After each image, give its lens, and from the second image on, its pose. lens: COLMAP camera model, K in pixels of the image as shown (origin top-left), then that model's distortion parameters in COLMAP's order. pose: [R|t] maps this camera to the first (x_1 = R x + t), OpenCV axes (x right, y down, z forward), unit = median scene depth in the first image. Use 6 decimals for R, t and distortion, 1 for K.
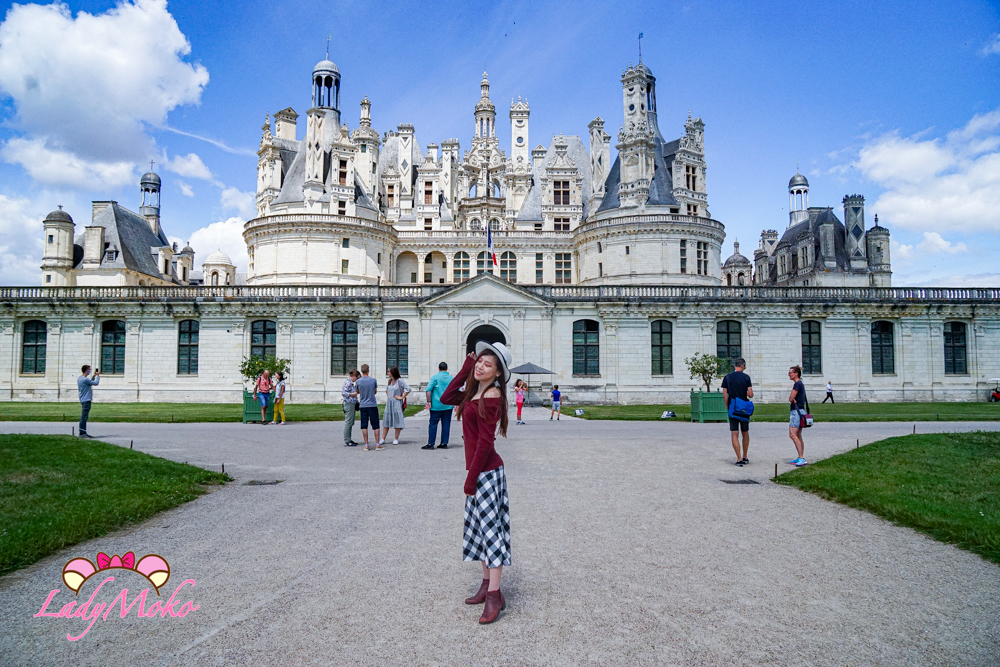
lens RADIAL K [[706.1, 0, 494.2], [0, 706.1, 332.9], [0, 0, 1]] dist [-0.123516, 0.081959]
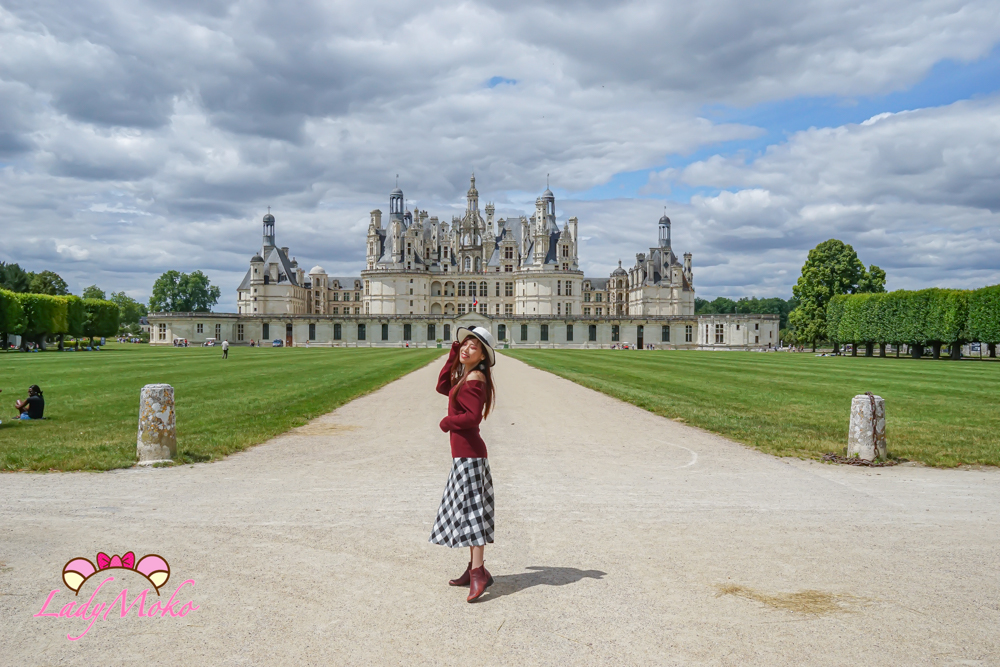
lens RADIAL K [[949.6, 0, 503.6], [0, 949.6, 332.5], [0, 0, 1]] dist [0.010401, 0.000000]
pose [[0.999769, 0.004906, 0.020936, 0.021755], [-0.006165, 0.998150, 0.060489, -0.136016], [-0.020600, -0.060604, 0.997949, -1.901578]]
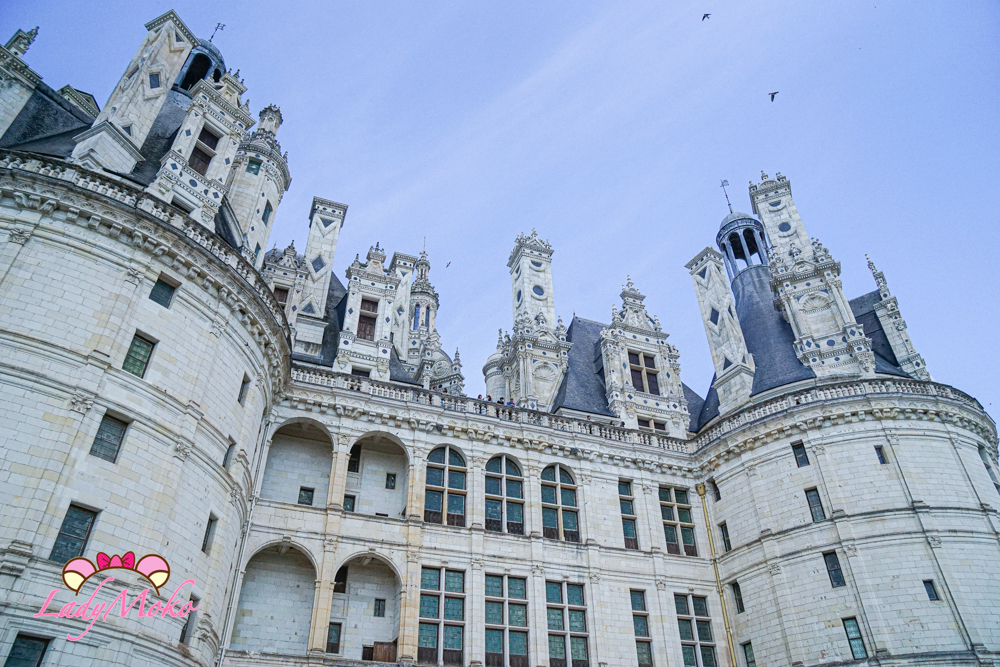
lens RADIAL K [[706.1, 0, 496.9], [0, 706.1, 325.8], [0, 0, 1]] dist [-0.123516, 0.081959]
pose [[0.941752, 0.199817, 0.270510, -0.138269], [-0.013001, 0.825383, -0.564423, 0.047217], [-0.336056, 0.528030, 0.779904, 0.653962]]
